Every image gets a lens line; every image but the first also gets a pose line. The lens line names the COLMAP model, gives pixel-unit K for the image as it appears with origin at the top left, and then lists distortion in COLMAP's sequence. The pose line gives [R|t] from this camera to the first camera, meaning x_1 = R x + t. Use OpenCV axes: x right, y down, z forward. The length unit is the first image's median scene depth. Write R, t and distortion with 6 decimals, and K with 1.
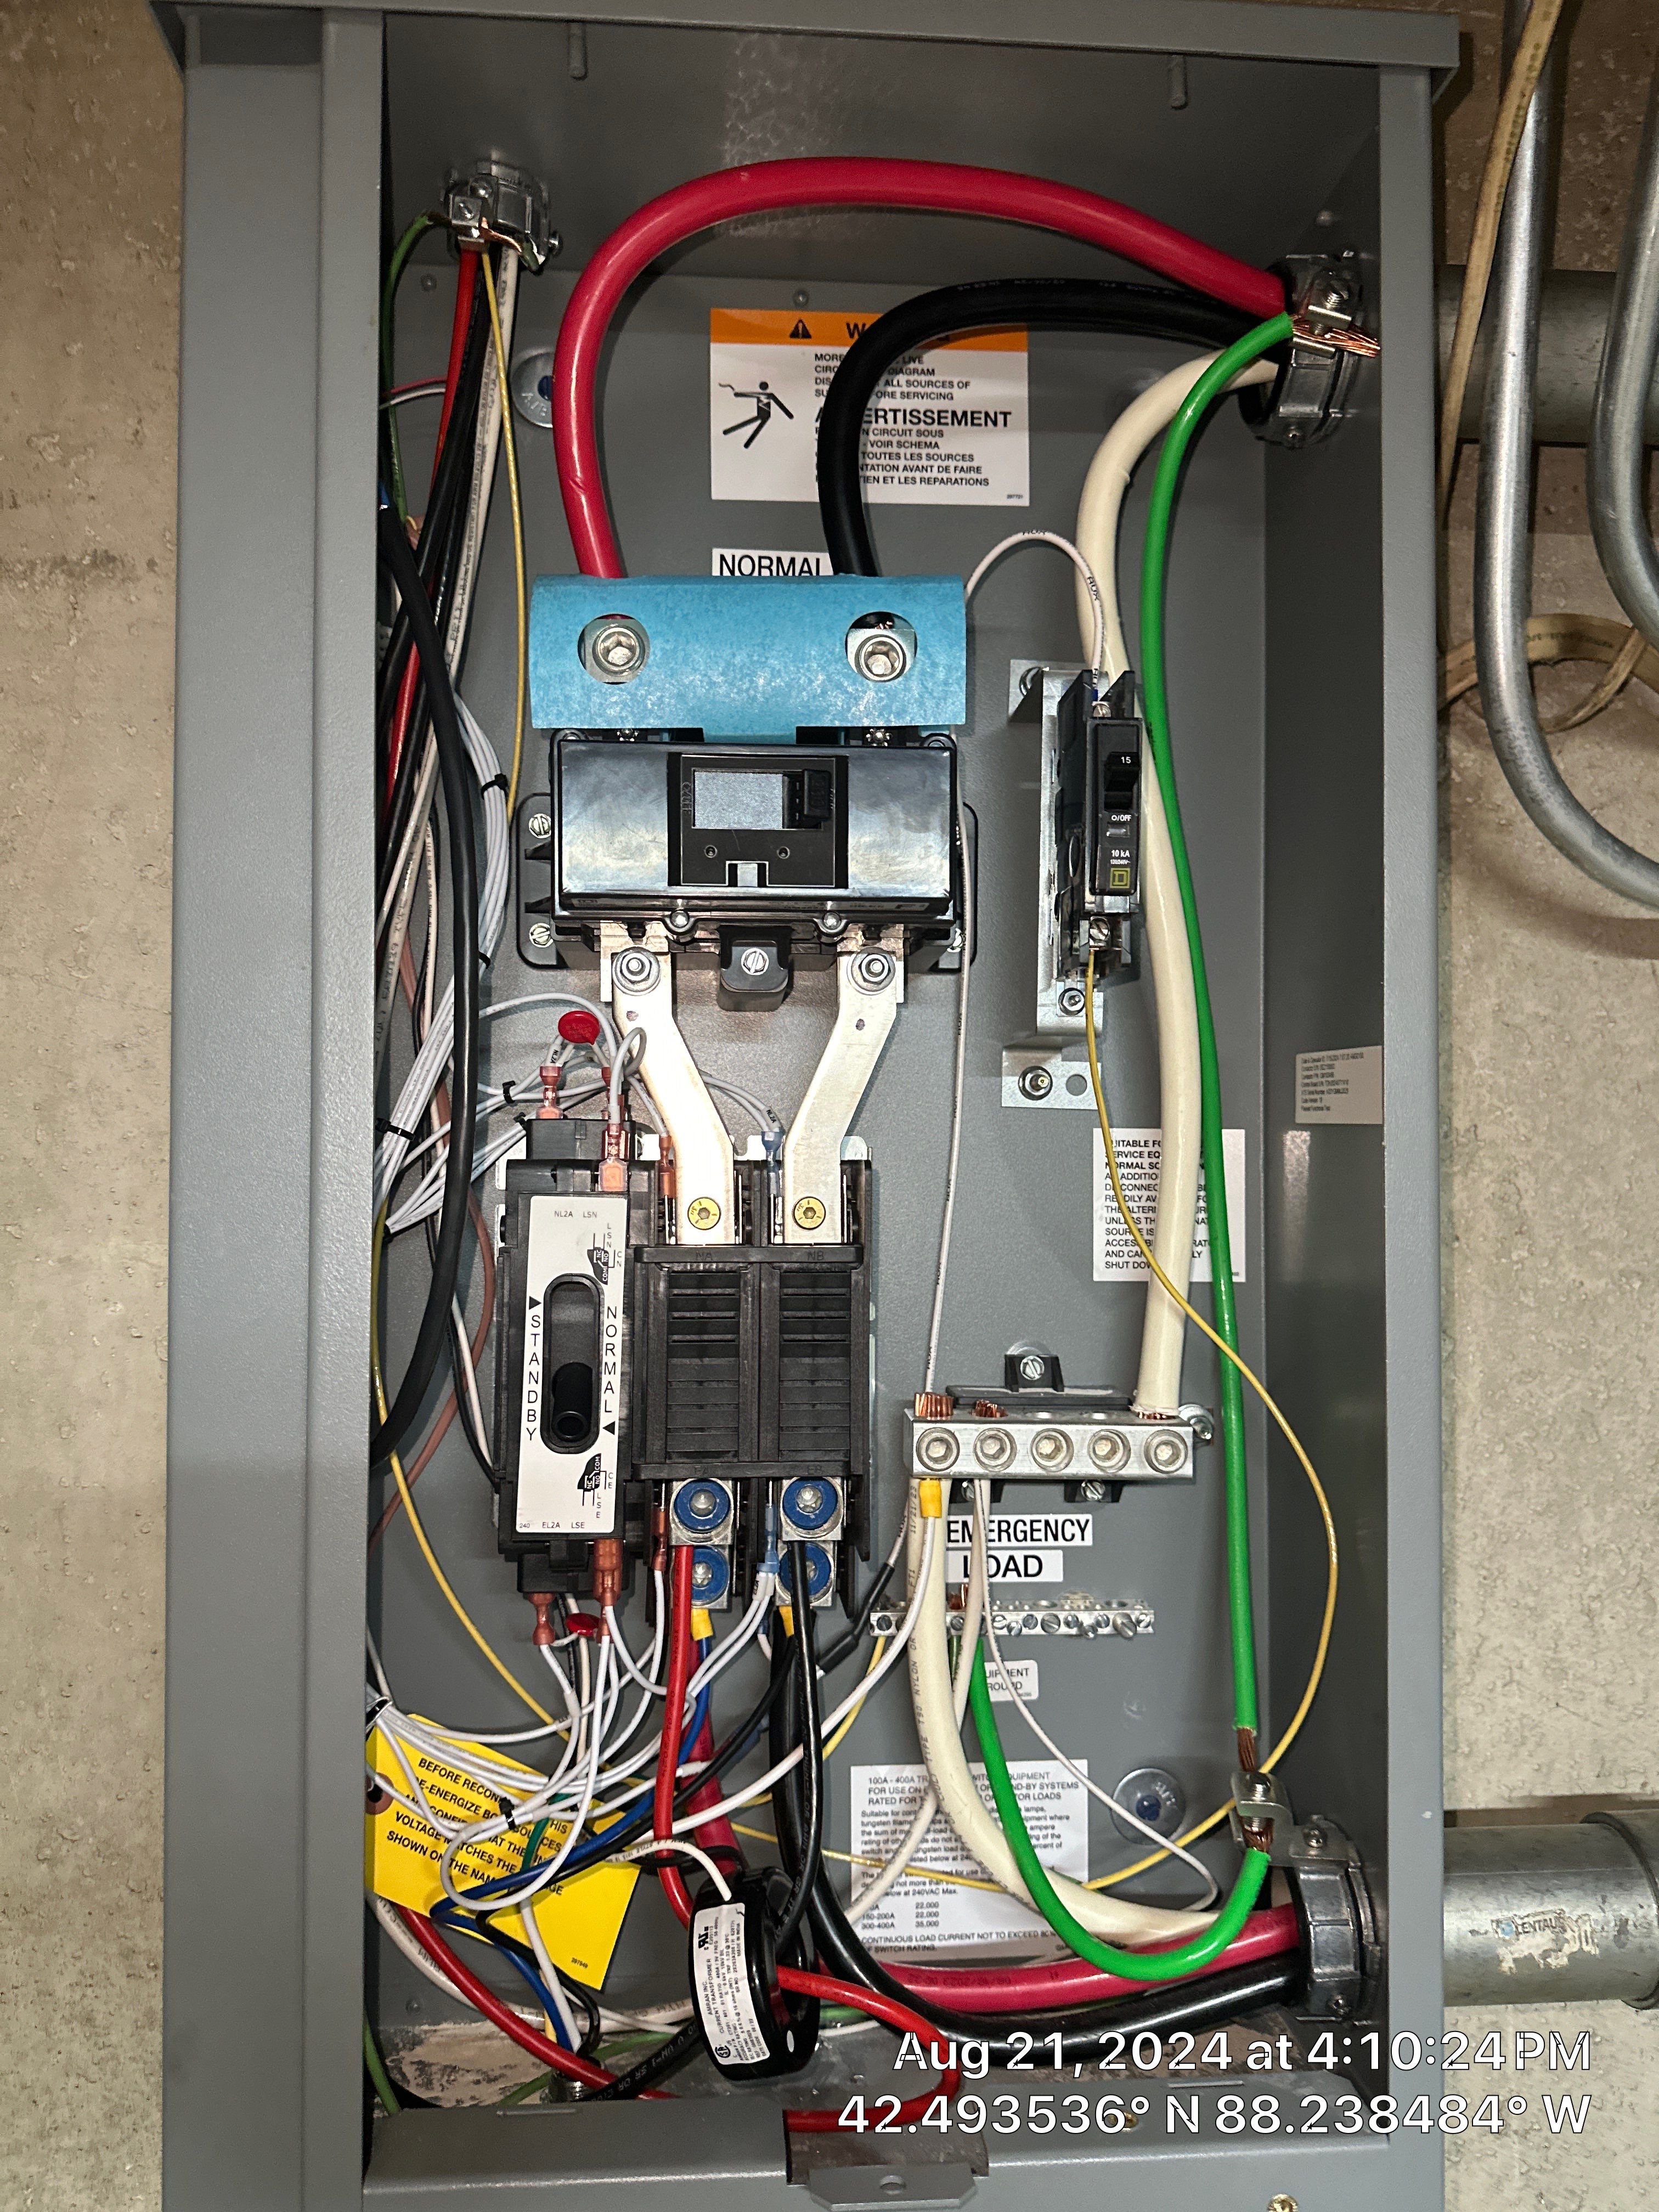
lens RADIAL K [[1565.5, 0, 835.0], [0, 1565.5, 1070.6], [0, 0, 1]] dist [0.029492, -0.036625]
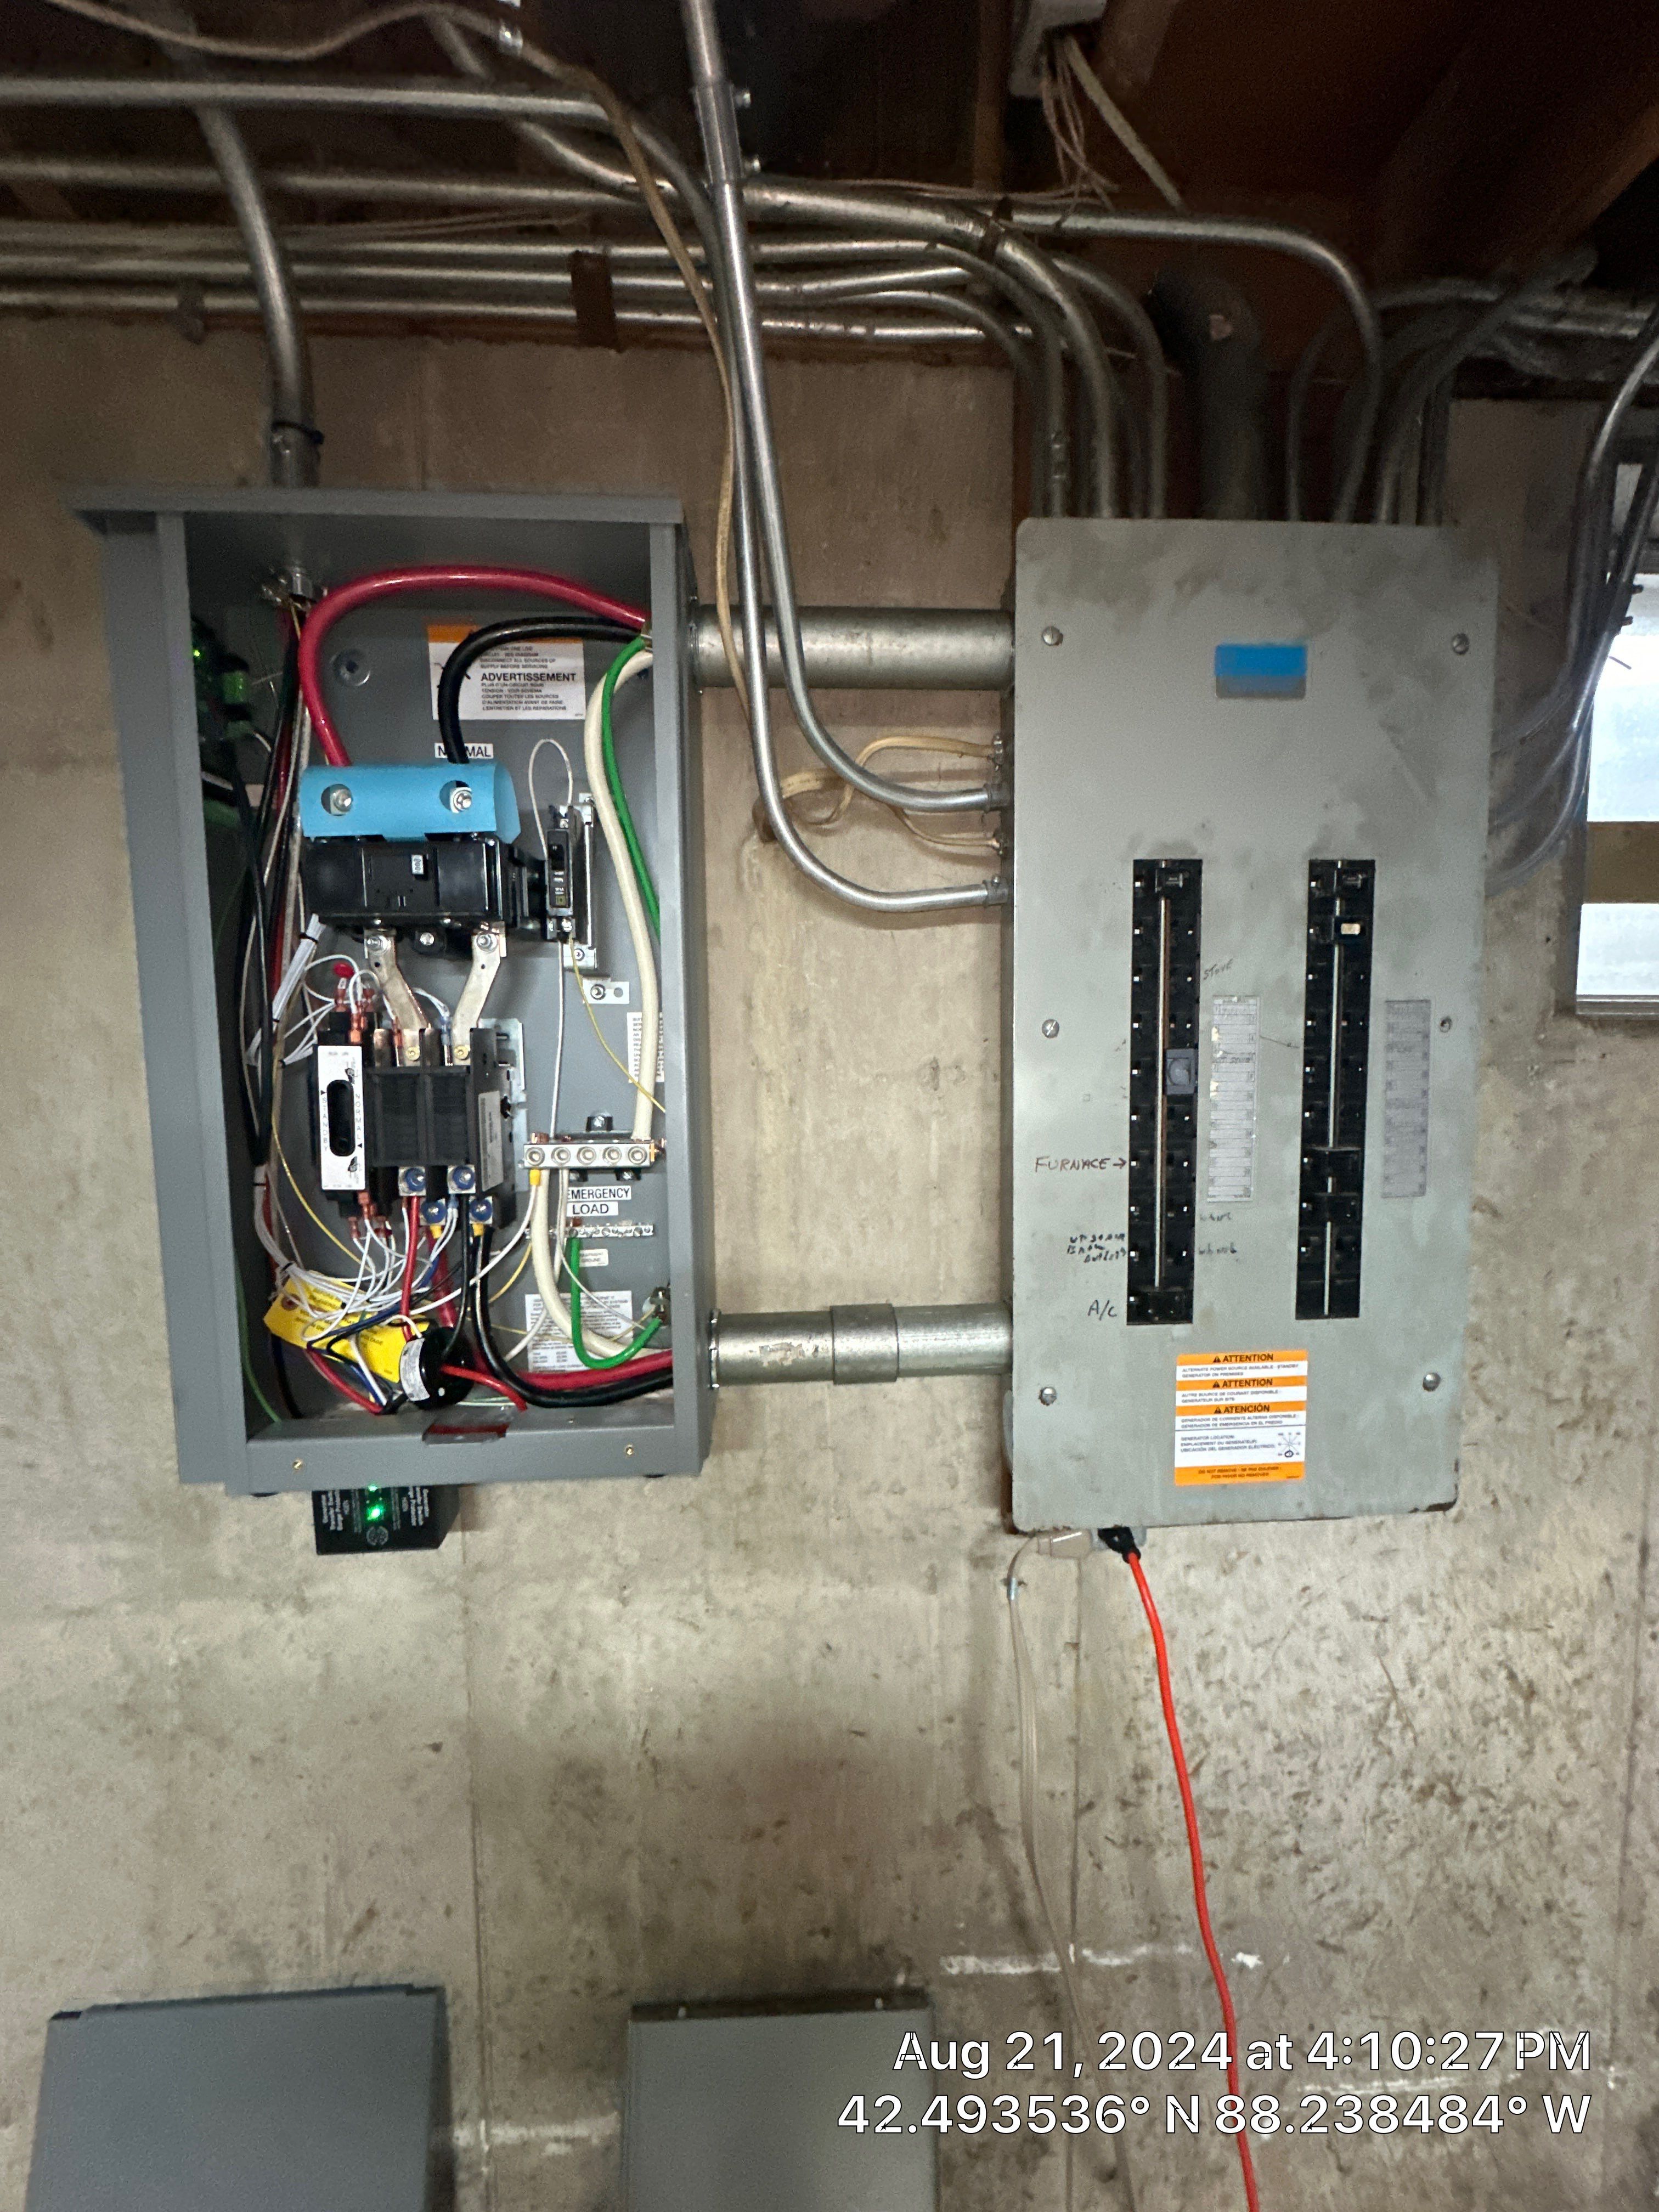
lens RADIAL K [[874.4, 0, 830.7], [0, 874.4, 1074.2], [0, 0, 1]] dist [-0.001648, -0.000169]
pose [[0.999812, -0.016031, -0.010942, 0.535392], [0.017053, 0.994771, 0.100696, 0.004519], [0.009270, -0.100864, 0.994857, -0.254741]]
